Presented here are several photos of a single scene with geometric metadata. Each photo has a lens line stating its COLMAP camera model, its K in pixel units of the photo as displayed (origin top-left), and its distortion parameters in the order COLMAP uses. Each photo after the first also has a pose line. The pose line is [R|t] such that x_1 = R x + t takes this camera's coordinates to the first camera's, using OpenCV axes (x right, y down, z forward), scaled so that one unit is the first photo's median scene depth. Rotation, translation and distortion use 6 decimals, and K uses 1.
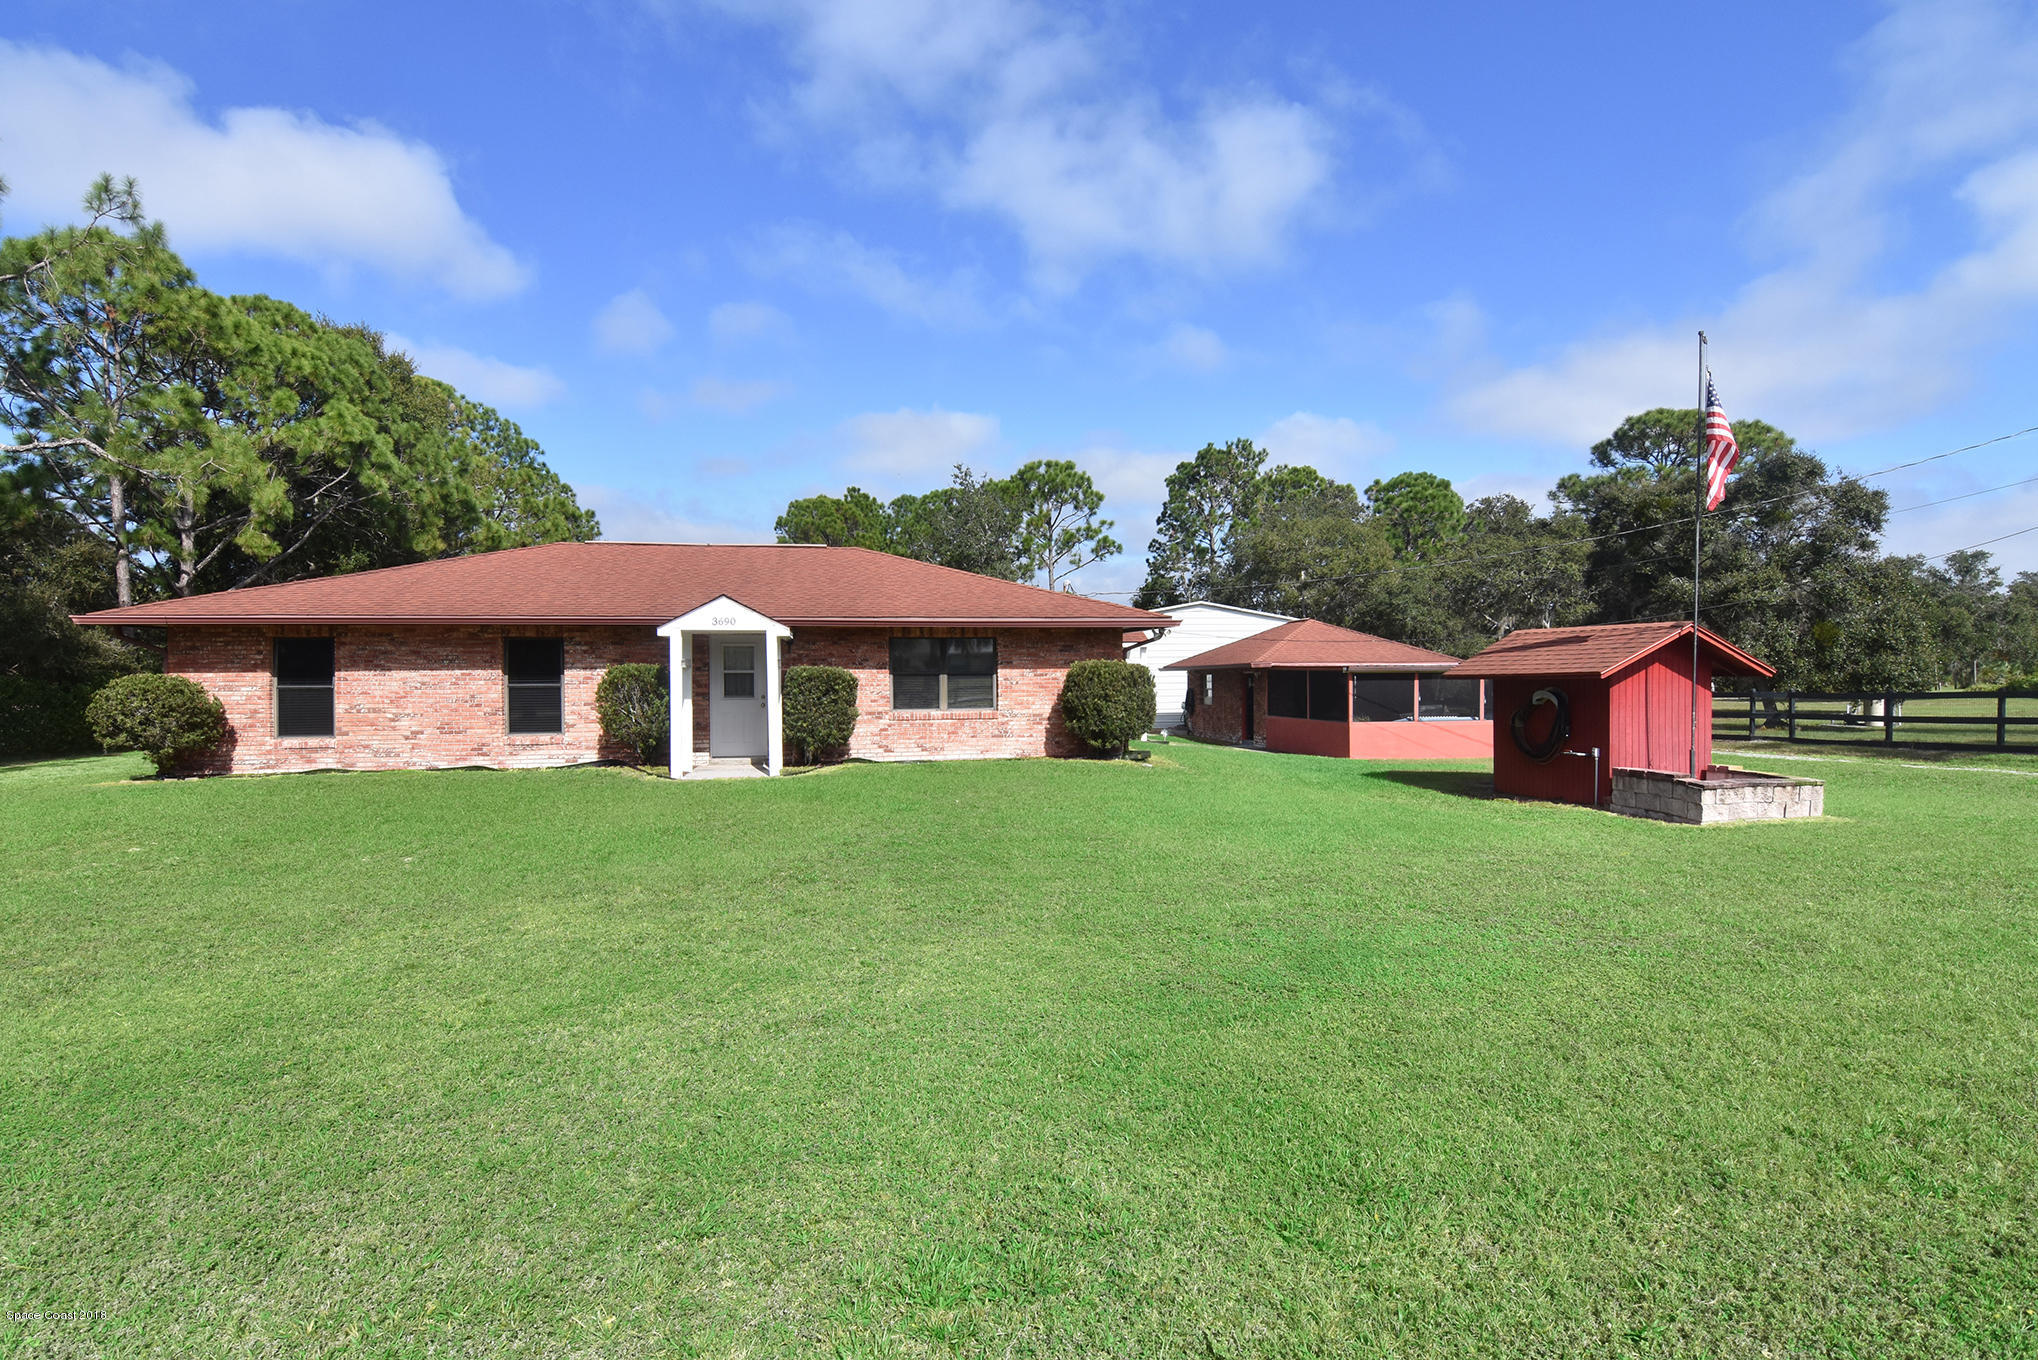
lens RADIAL K [[999.0, 0, 1007.7], [0, 999.0, 684.1], [0, 0, 1]] dist [-0.001124, -0.012705]
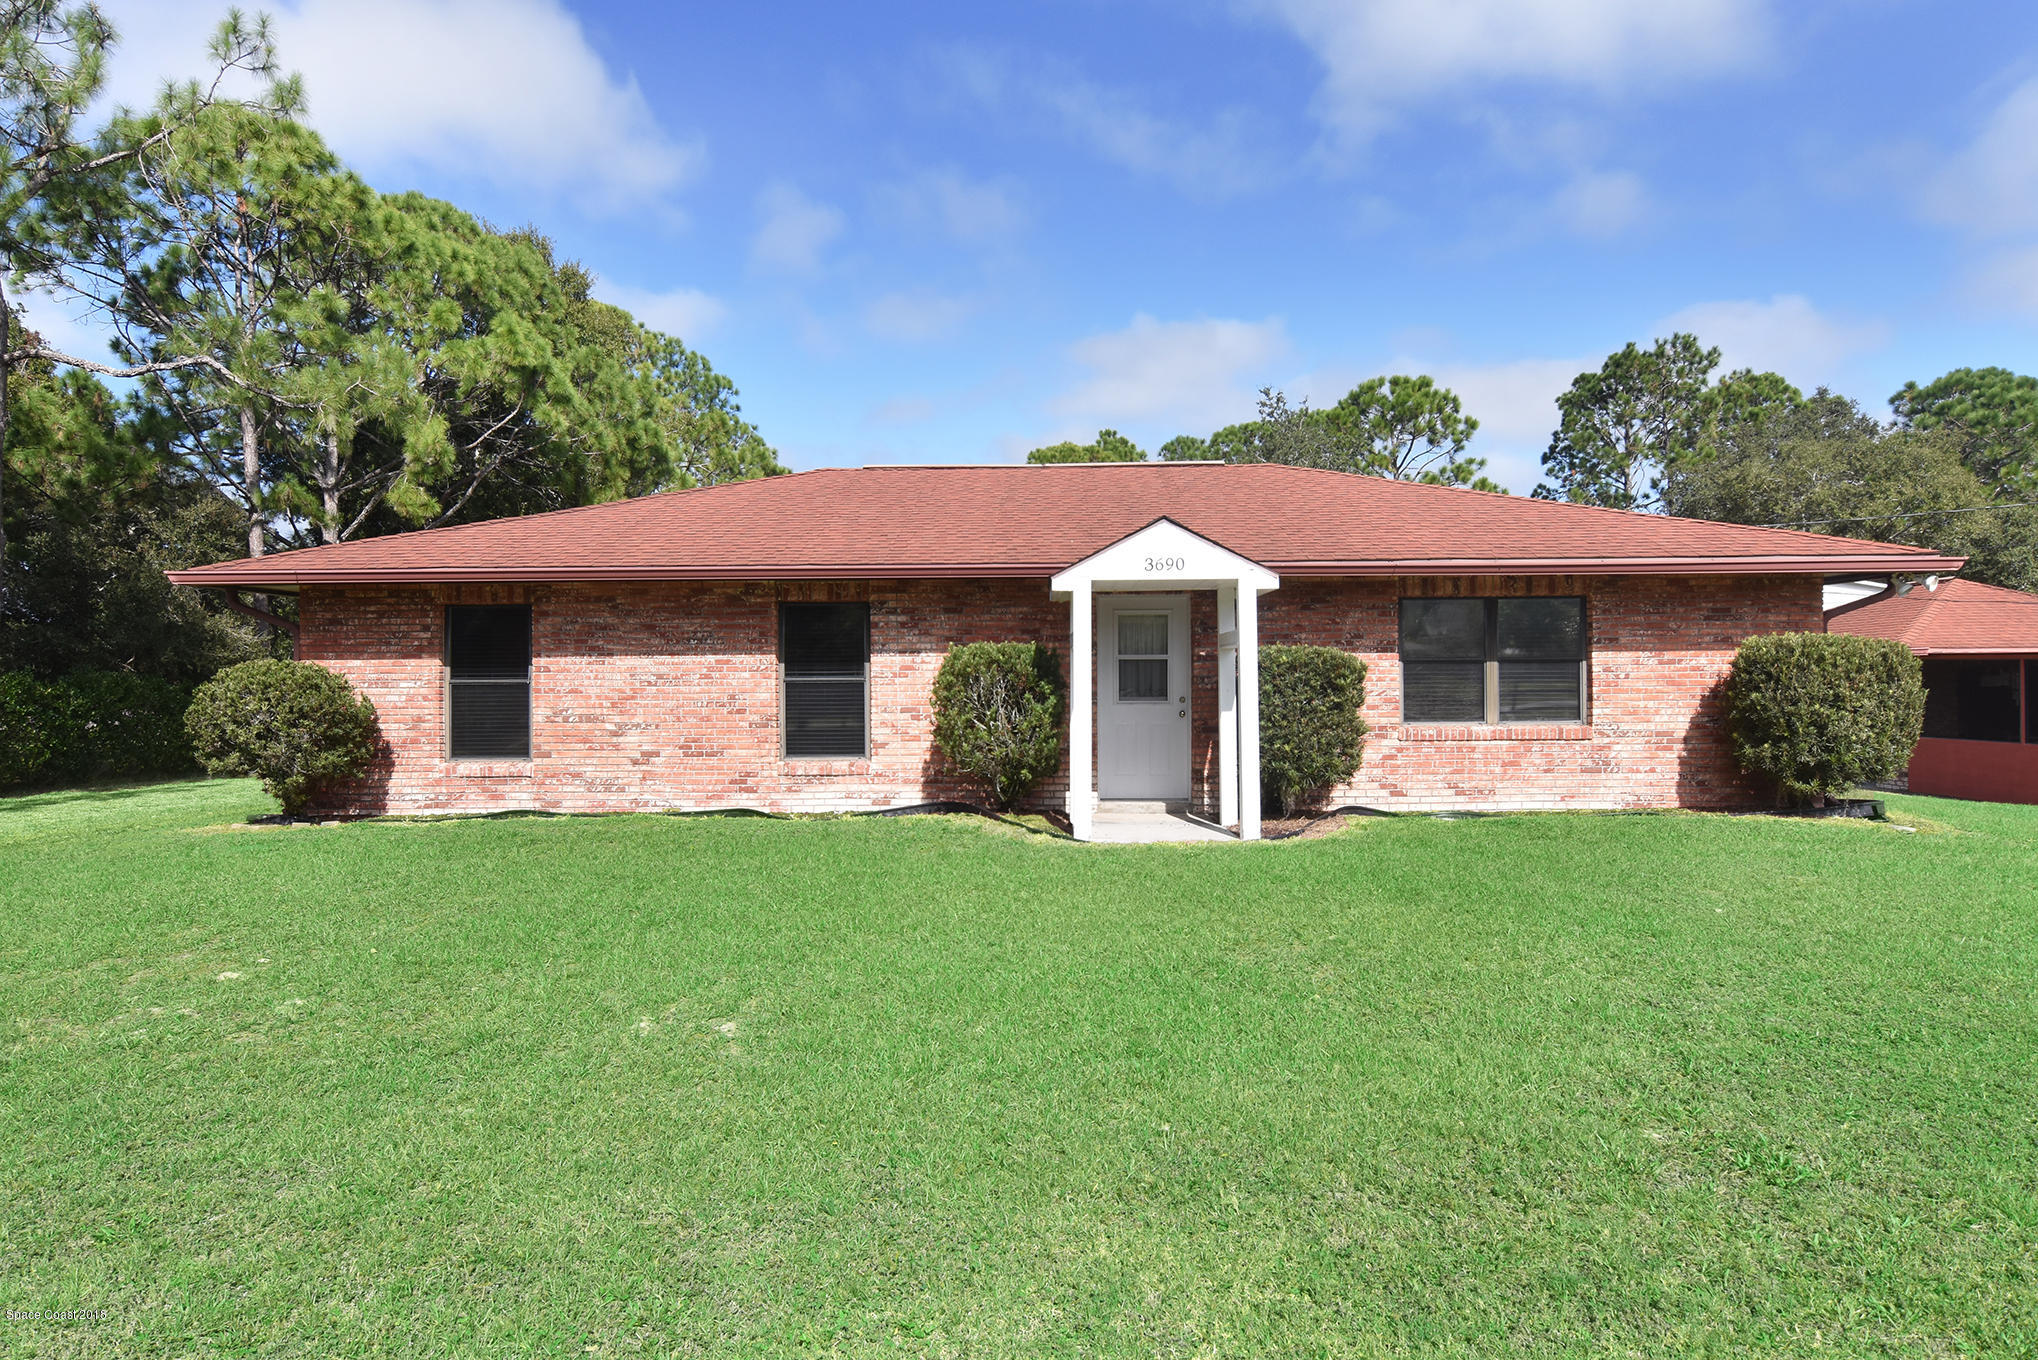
lens RADIAL K [[1266.4, 0, 1019.0], [0, 1266.4, 680.0], [0, 0, 1]] dist [0.024608, -0.047165]
pose [[0.981009, -0.000467, -0.193962, -0.131602], [-0.001299, 0.999959, -0.008977, 0.005507], [0.193958, 0.009059, 0.980968, 0.162775]]
